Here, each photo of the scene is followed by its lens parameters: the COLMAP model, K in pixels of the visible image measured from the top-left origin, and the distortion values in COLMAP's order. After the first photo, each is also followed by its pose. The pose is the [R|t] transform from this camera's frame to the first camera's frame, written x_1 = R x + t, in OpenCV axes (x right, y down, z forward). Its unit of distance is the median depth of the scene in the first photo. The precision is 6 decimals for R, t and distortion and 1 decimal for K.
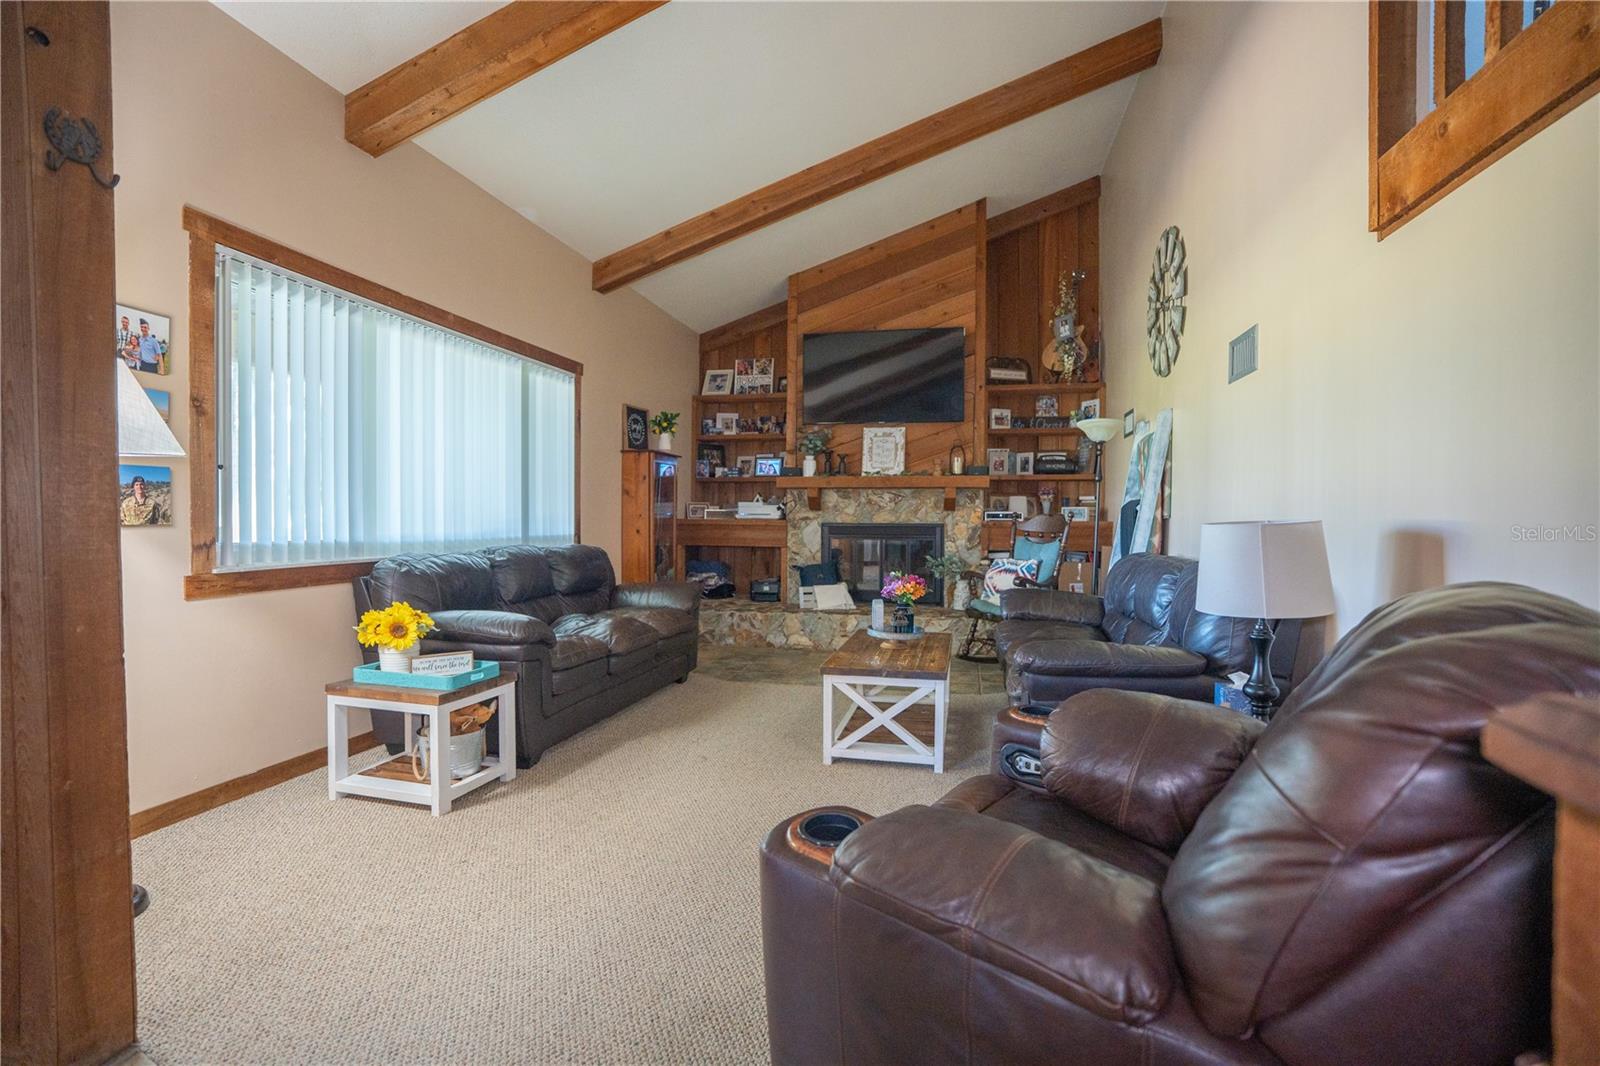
lens RADIAL K [[740.4, 0, 803.9], [0, 740.4, 530.4], [0, 0, 1]] dist [-0.065787, 0.023791]
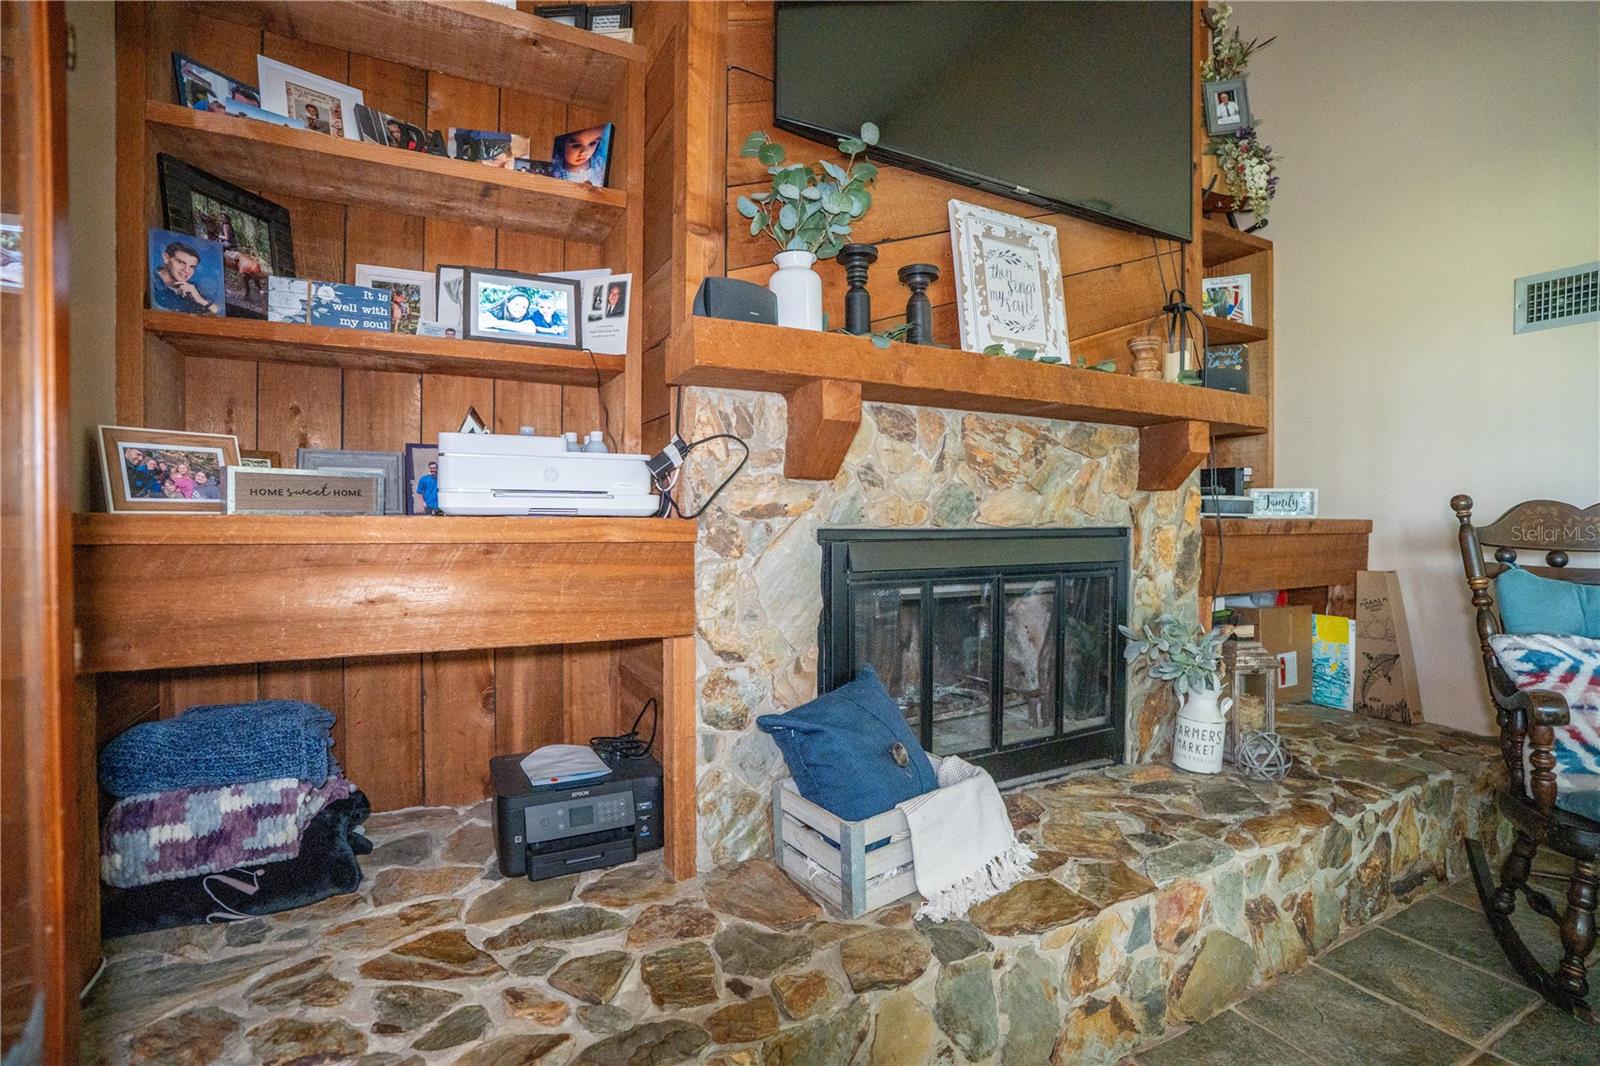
lens RADIAL K [[740.4, 0, 796.7], [0, 740.4, 524.3], [0, 0, 1]] dist [-0.065787, 0.023791]
pose [[0.765279, -0.007905, 0.643650, -0.207940], [0.009960, 0.999950, 0.000439, -0.016140], [-0.643621, 0.006075, 0.765320, 1.125479]]
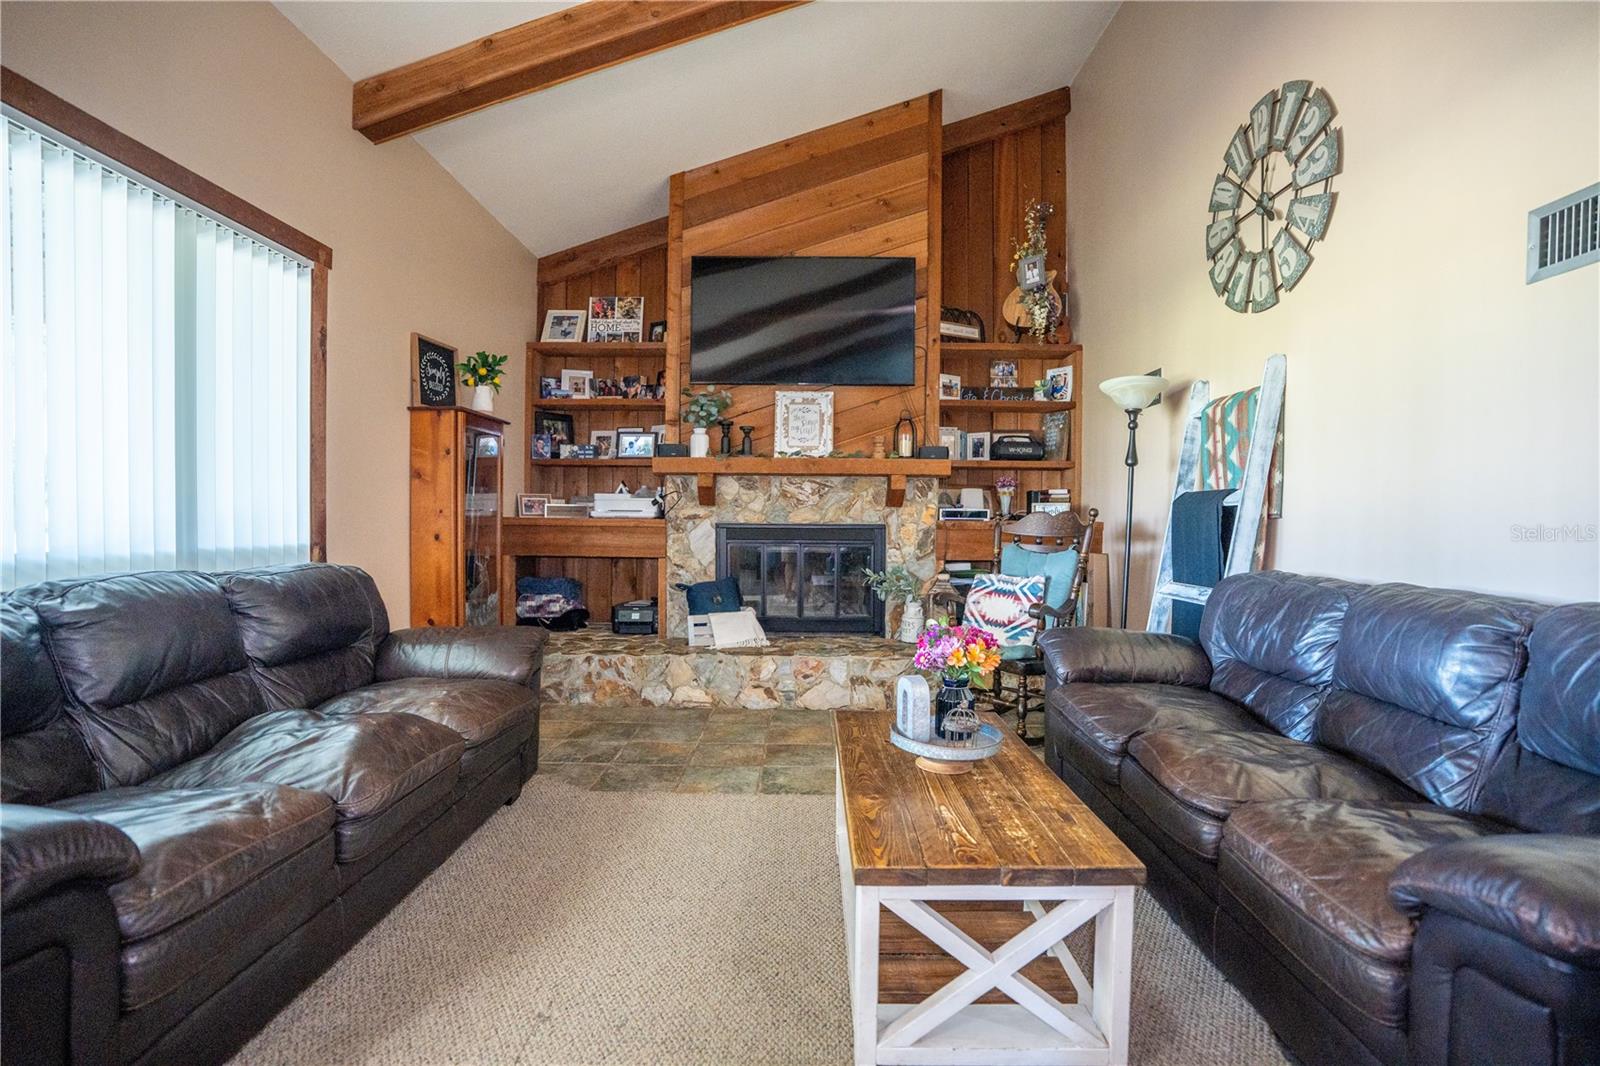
lens RADIAL K [[740.4, 0, 802.2], [0, 740.4, 527.9], [0, 0, 1]] dist [-0.065787, 0.023791]
pose [[0.977403, -0.000998, 0.211384, -0.063568], [0.001167, 0.999999, -0.000676, -0.006935], [-0.211383, 0.000907, 0.977403, 0.399390]]
